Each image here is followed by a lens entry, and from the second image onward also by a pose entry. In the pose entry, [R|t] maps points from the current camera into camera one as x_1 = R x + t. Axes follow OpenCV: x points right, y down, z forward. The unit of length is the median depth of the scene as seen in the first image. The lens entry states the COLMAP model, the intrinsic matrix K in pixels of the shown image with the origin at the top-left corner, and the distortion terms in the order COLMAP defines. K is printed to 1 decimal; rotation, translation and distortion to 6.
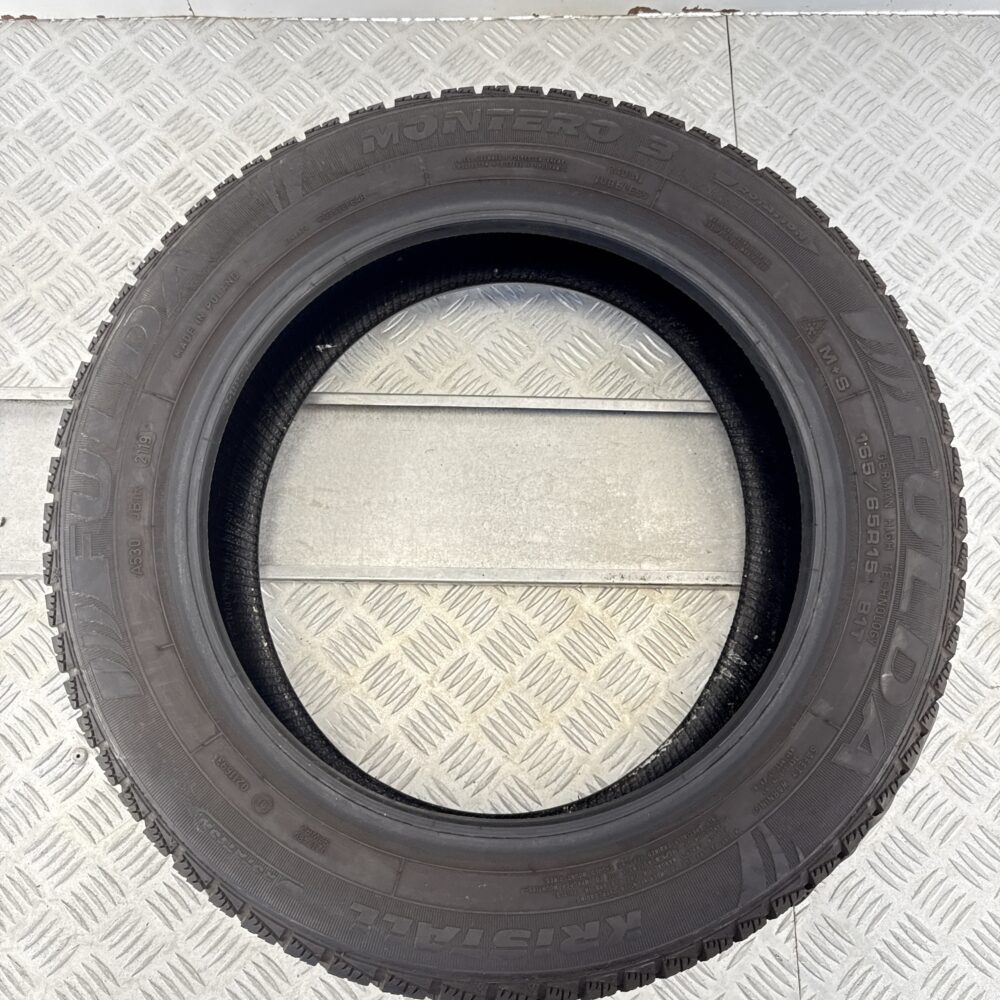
lens RADIAL K [[914.0, 0, 498.4], [0, 914.0, 513.5], [0, 0, 1]] dist [0.090977, -0.198388]
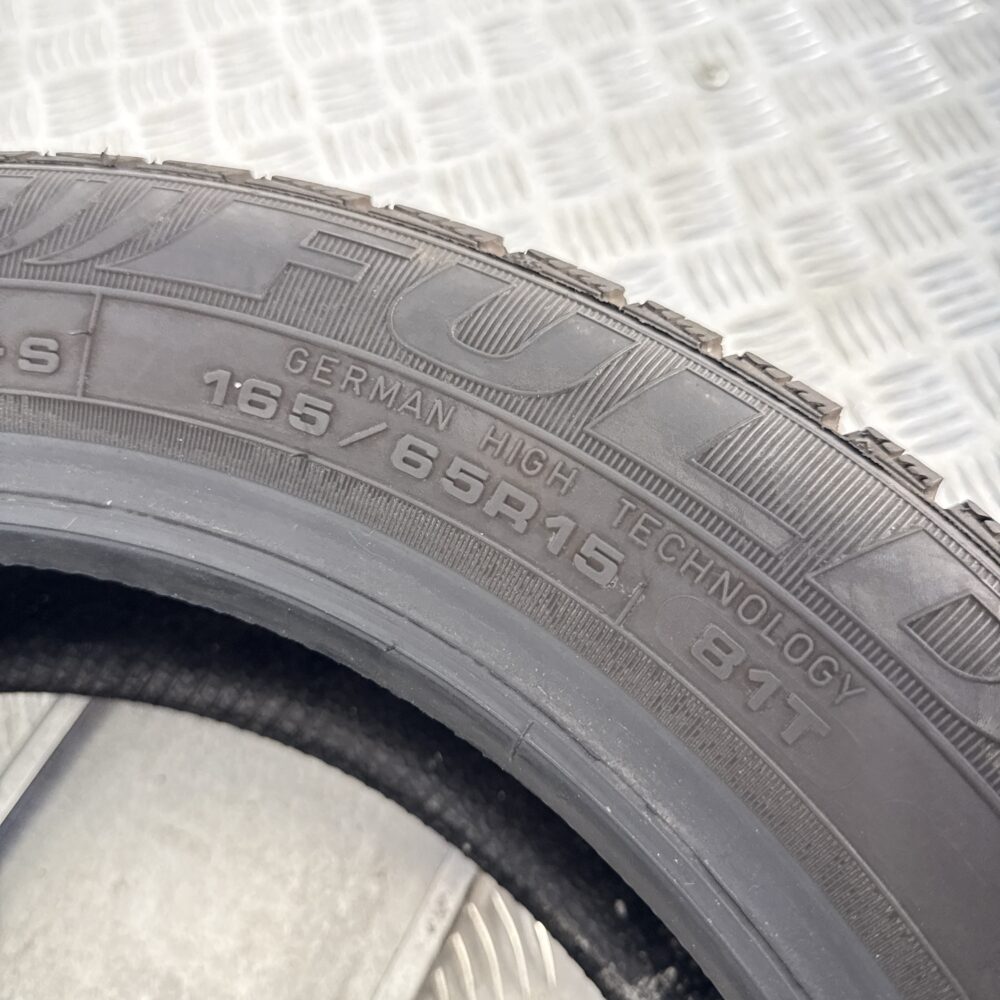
lens RADIAL K [[914.0, 0, 498.4], [0, 914.0, 513.5], [0, 0, 1]] dist [0.090977, -0.198388]
pose [[0.452621, -0.800743, 0.392359, 0.090520], [0.877032, 0.479251, -0.033658, 0.010273], [-0.161087, 0.359346, 0.919196, 0.230454]]
